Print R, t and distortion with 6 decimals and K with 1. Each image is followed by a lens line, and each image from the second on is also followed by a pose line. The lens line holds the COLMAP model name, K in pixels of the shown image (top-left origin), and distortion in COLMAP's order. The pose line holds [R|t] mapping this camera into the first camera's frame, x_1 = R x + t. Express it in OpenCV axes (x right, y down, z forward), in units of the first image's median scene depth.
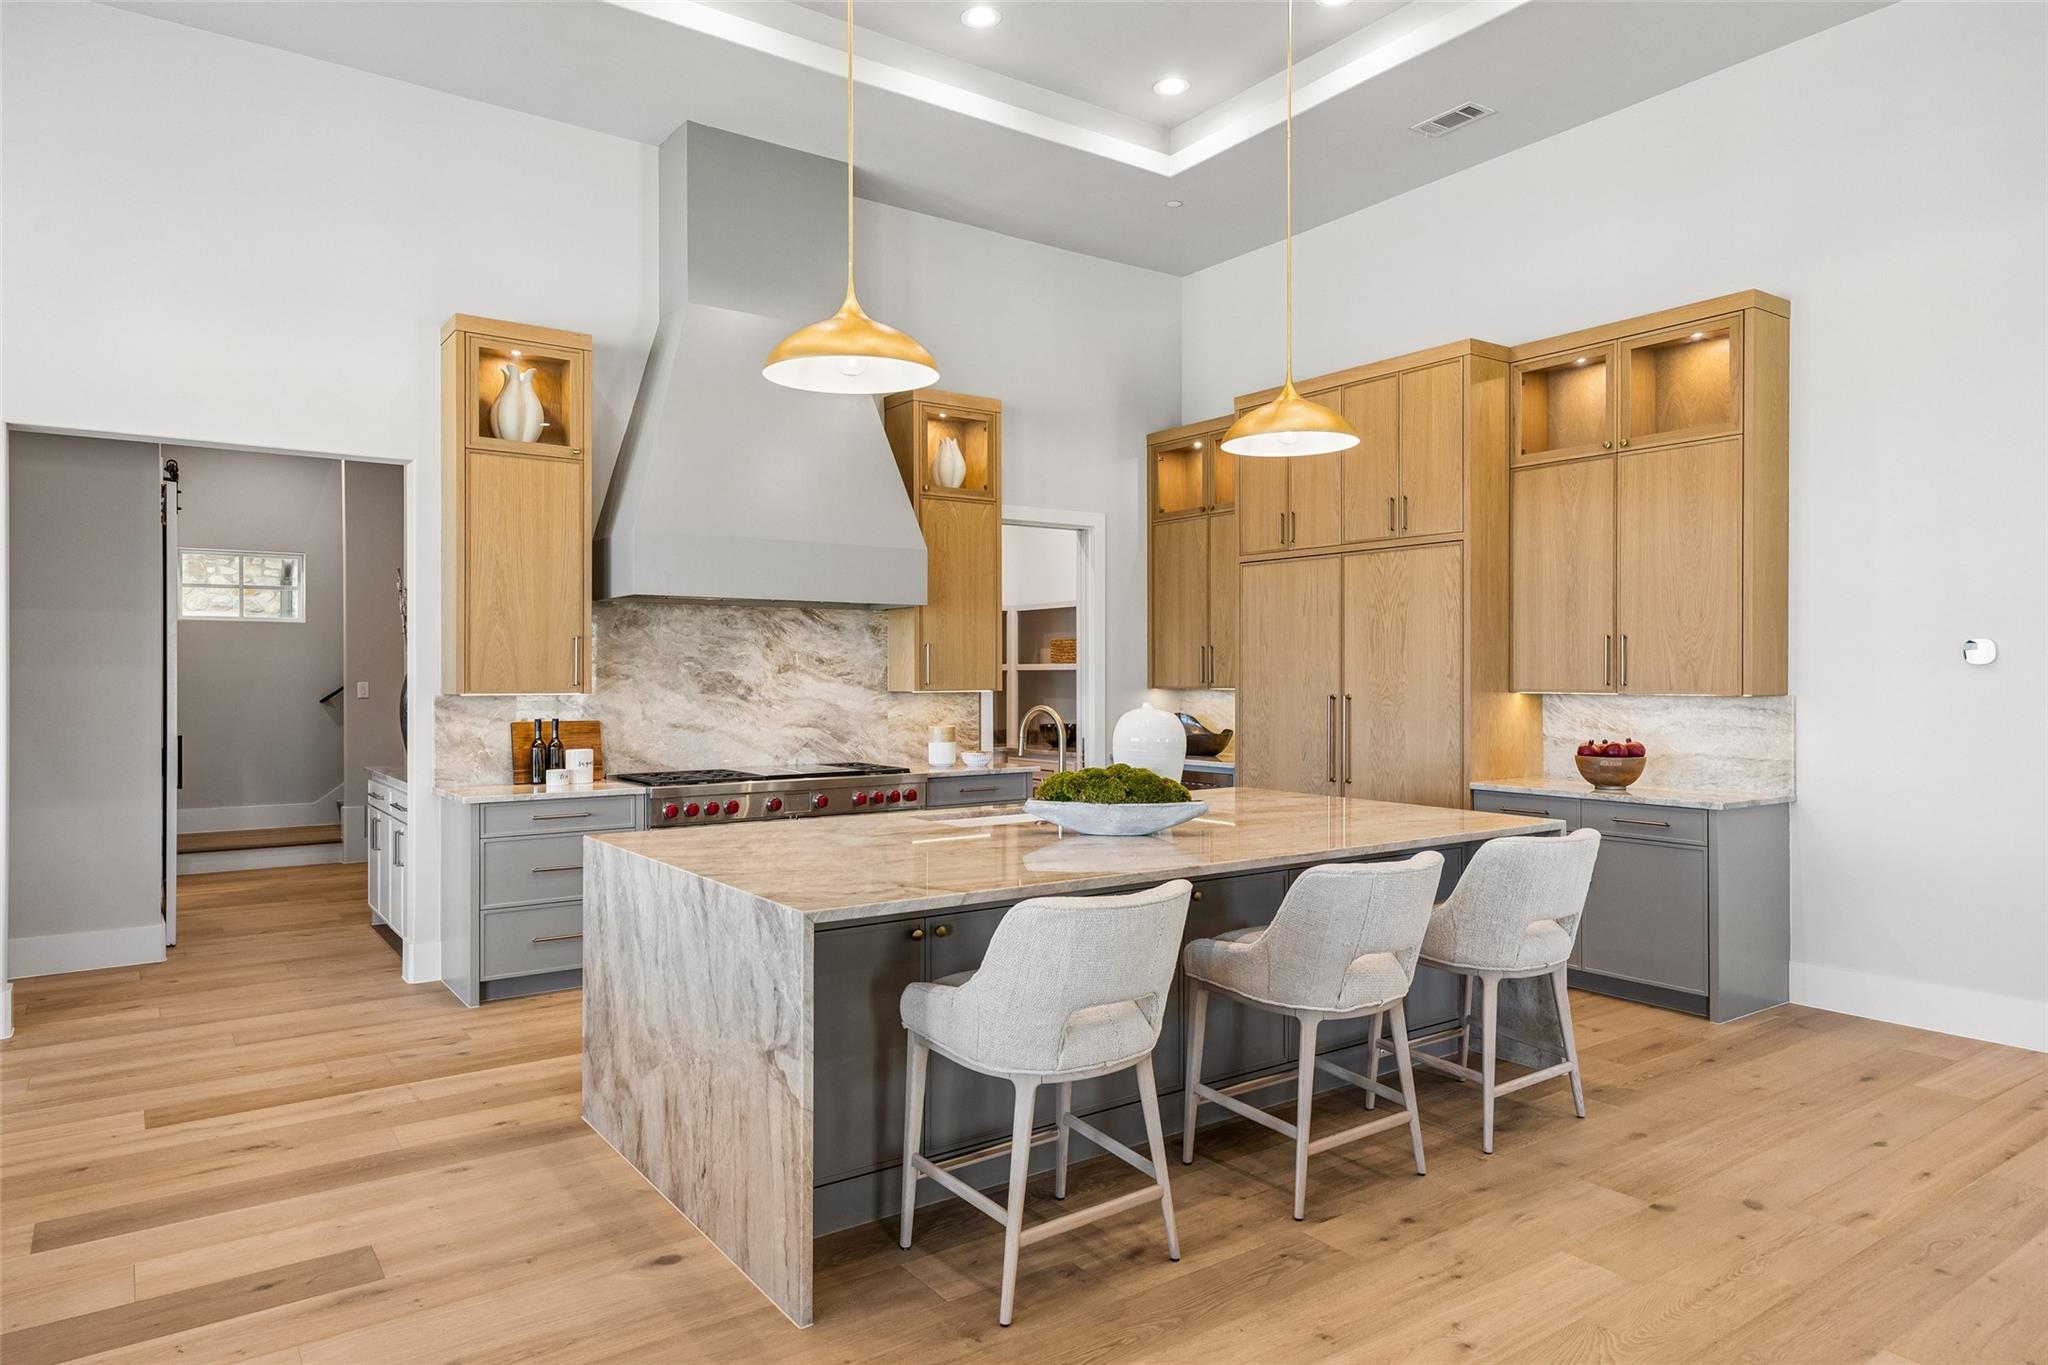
lens RADIAL K [[1234.7, 0, 1015.7], [0, 1234.7, 680.6], [0, 0, 1]] dist [0.006273, 0.000711]
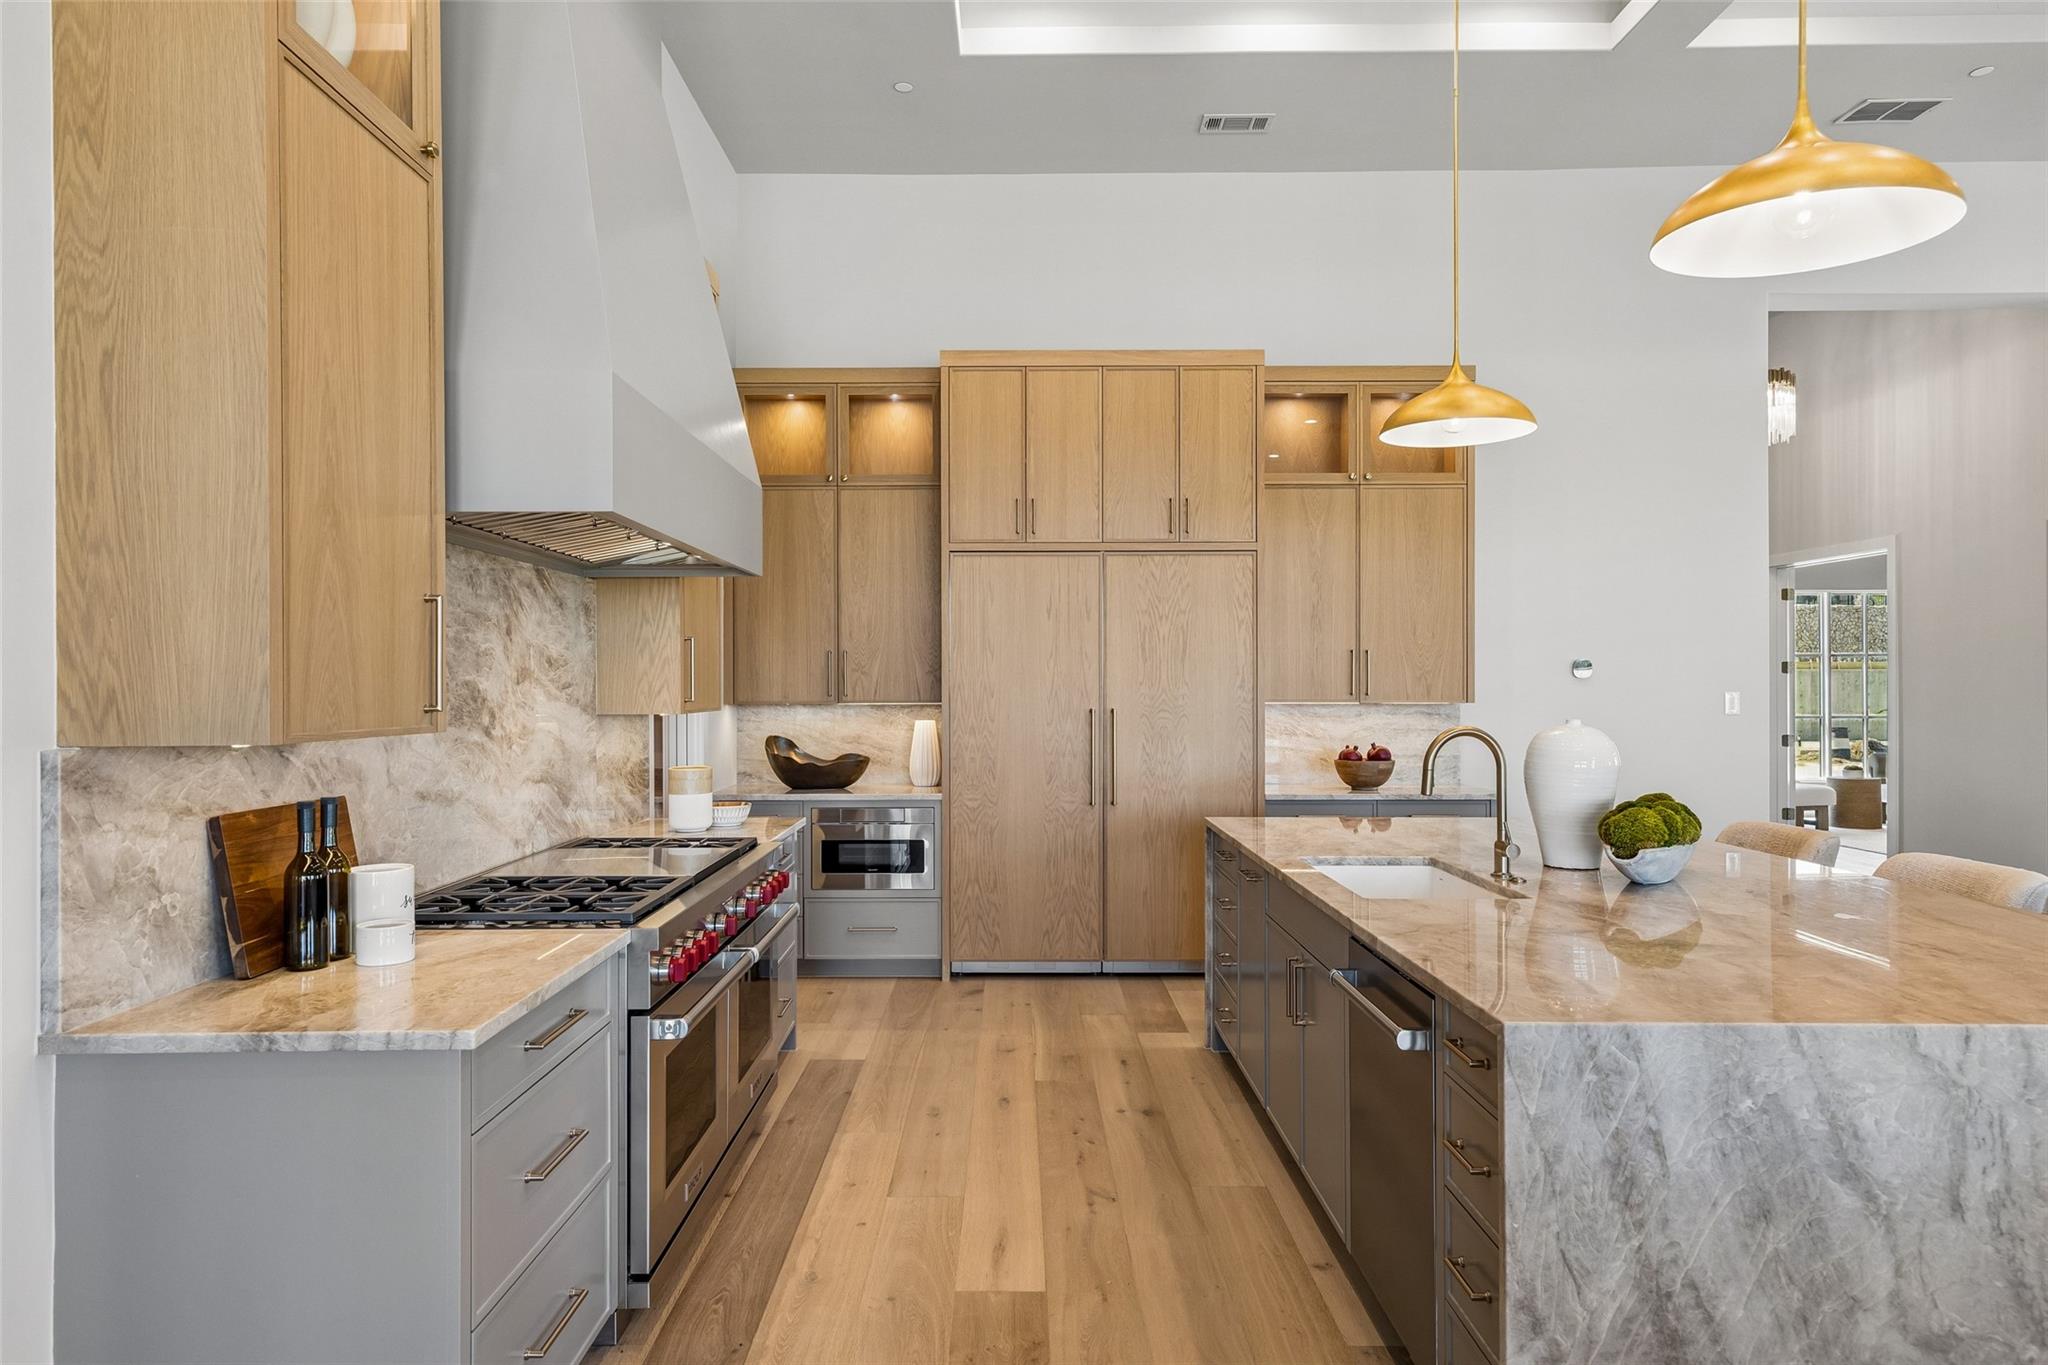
lens RADIAL K [[1234.7, 0, 1018.8], [0, 1234.7, 684.1], [0, 0, 1]] dist [0.006273, 0.000711]
pose [[0.586465, 0.000270, 0.809974, -0.543657], [0.005699, 0.999974, -0.004460, -0.002742], [-0.809954, 0.007232, 0.586448, 0.560723]]
